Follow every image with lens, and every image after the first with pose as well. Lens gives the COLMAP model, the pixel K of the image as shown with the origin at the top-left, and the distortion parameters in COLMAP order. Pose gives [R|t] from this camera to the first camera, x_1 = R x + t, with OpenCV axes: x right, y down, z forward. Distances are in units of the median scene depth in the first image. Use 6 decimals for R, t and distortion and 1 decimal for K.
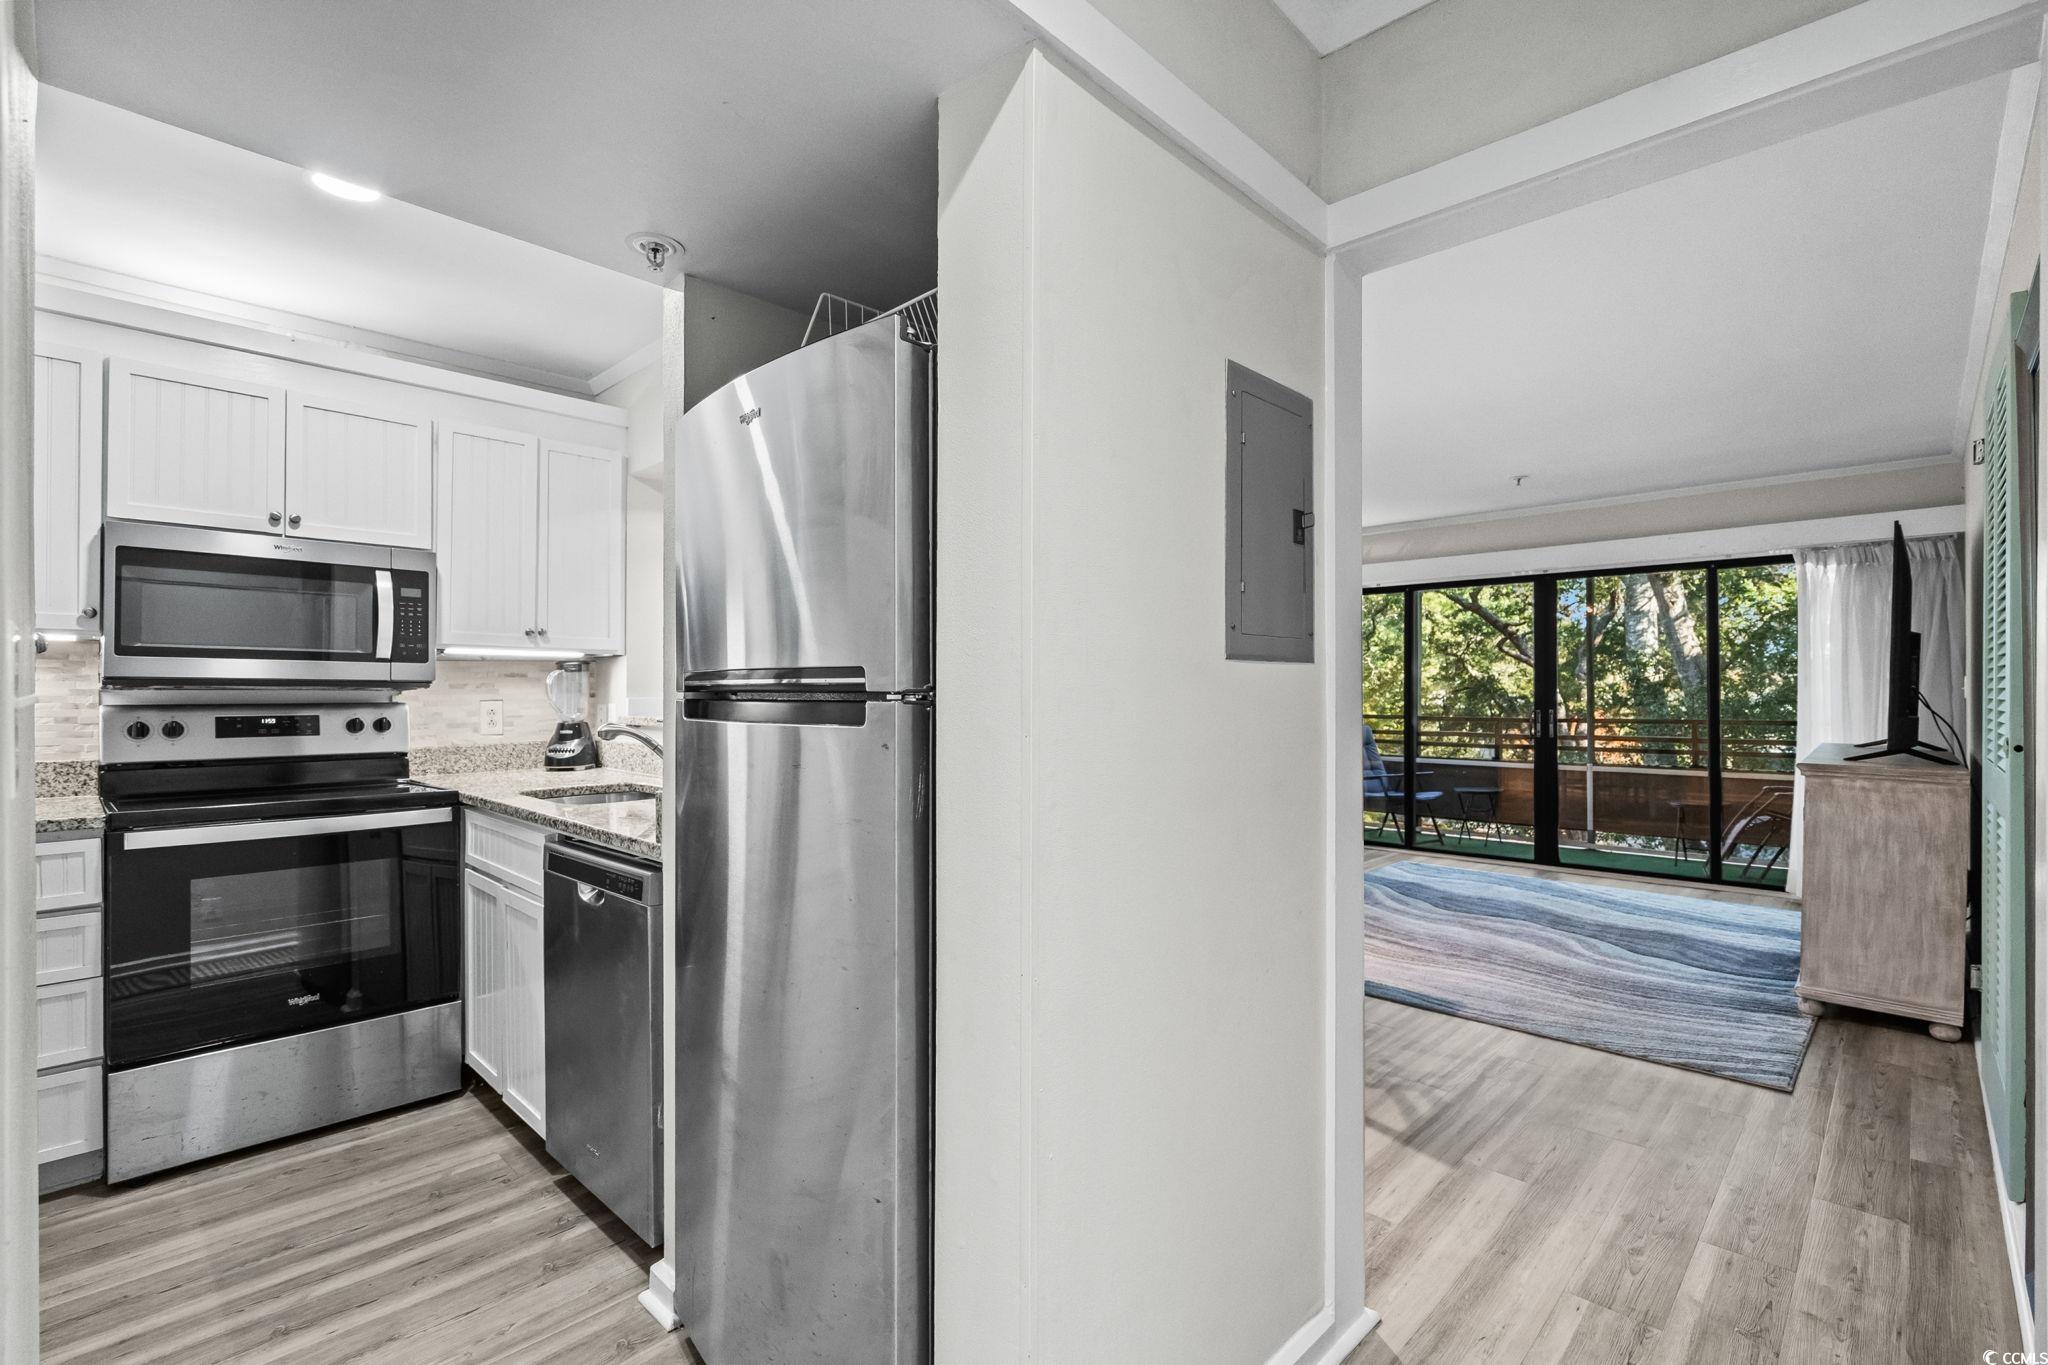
lens RADIAL K [[926.0, 0, 1025.3], [0, 926.0, 687.5], [0, 0, 1]] dist [0.001552, -0.000632]
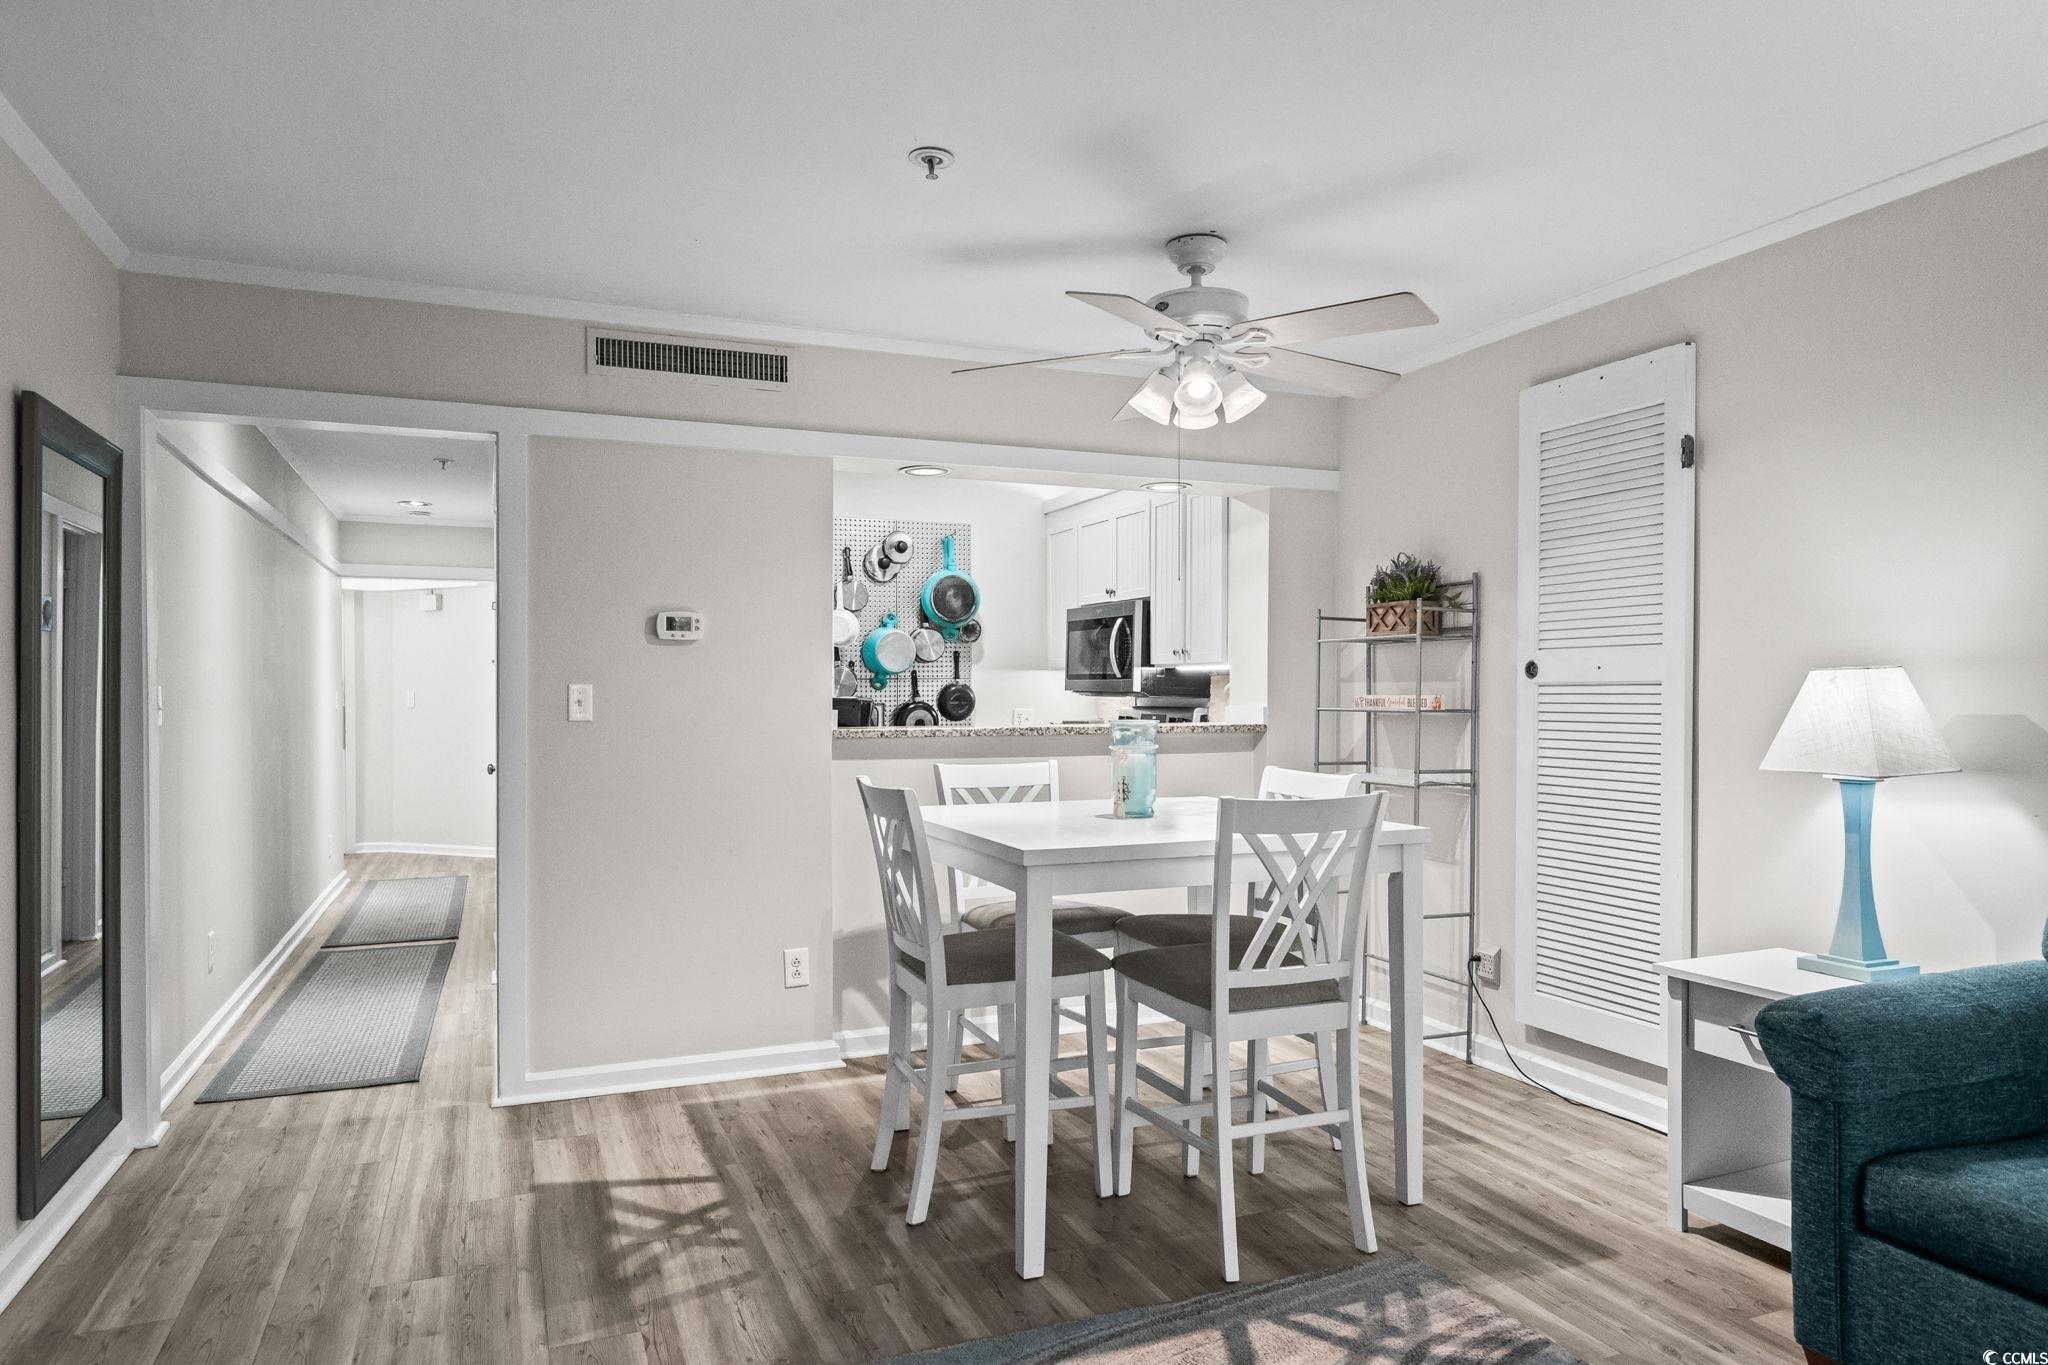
lens RADIAL K [[1262.4, 0, 1024.2], [0, 1262.4, 706.8], [0, 0, 1]] dist [0.002189, 0.001795]
pose [[-0.394676, 0.008384, -0.918782, 1.045030], [0.001233, 0.999962, 0.008595, -0.000567], [0.918820, 0.002260, -0.394671, 1.411183]]
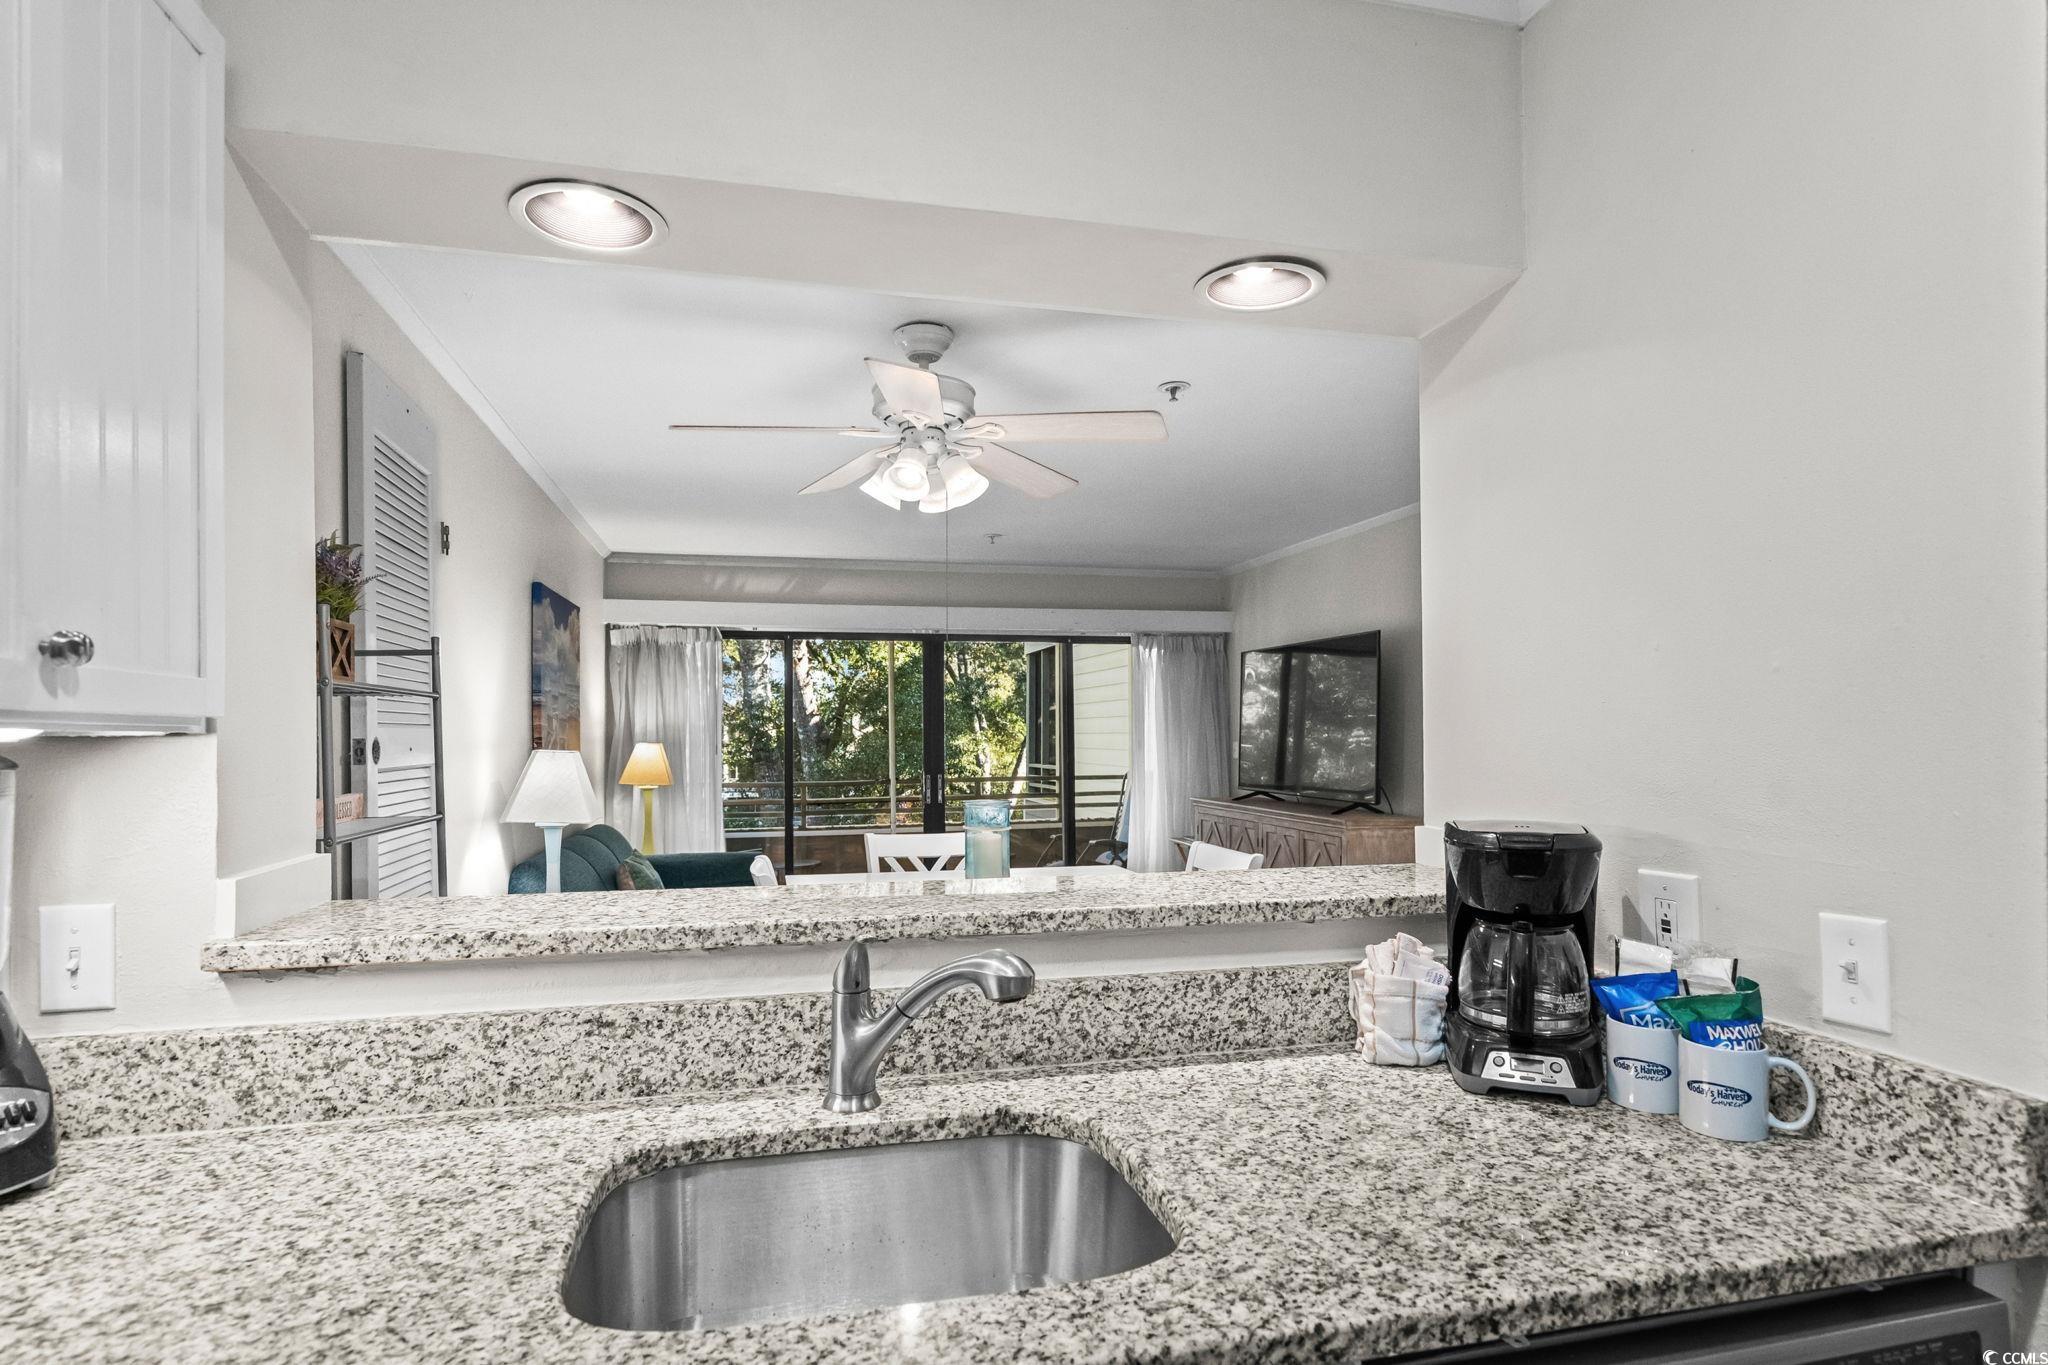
lens RADIAL K [[1055.8, 0, 1005.4], [0, 1055.8, 732.3], [0, 0, 1]] dist [-0.000606, 0.000031]
pose [[0.542878, -0.002345, 0.839808, -0.603555], [0.005316, 0.999986, -0.000644, -0.035743], [-0.839795, 0.004814, 0.542883, 0.632554]]
